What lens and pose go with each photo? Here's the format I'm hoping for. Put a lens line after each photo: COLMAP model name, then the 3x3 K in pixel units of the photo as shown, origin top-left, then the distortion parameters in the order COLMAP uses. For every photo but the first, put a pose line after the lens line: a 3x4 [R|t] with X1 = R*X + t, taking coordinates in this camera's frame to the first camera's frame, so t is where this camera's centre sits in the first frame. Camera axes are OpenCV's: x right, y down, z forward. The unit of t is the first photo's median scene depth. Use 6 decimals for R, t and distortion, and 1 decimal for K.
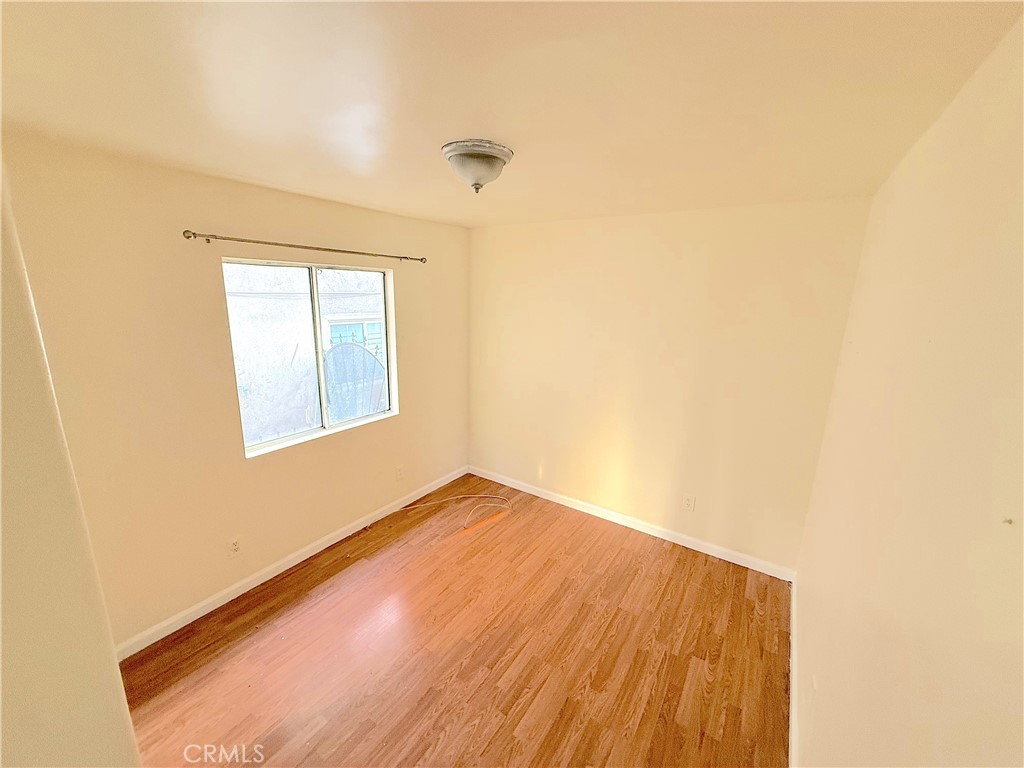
lens RADIAL K [[404.5, 0, 507.7], [0, 404.5, 387.4], [0, 0, 1]] dist [-0.002721, 0.000631]
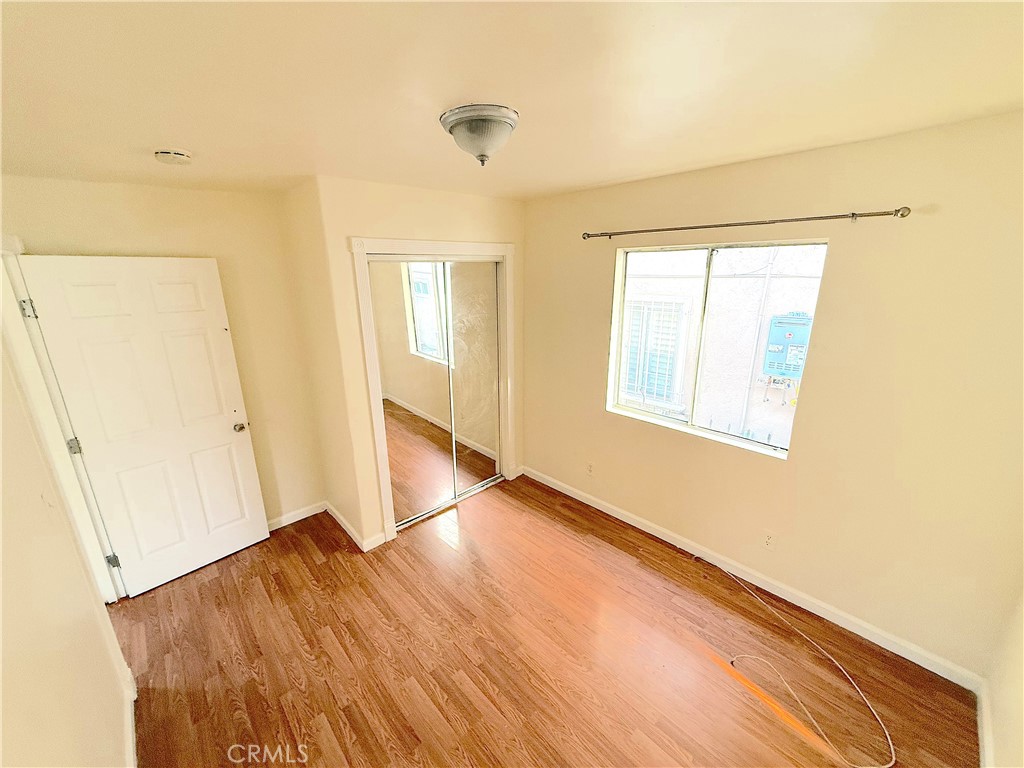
lens RADIAL K [[404.5, 0, 508.8], [0, 404.5, 386.0], [0, 0, 1]] dist [-0.002721, 0.000631]
pose [[-0.212583, 0.250983, -0.944360, 0.559372], [-0.220314, 0.929254, 0.296562, -0.190148], [0.951982, 0.271100, -0.142249, 0.826646]]
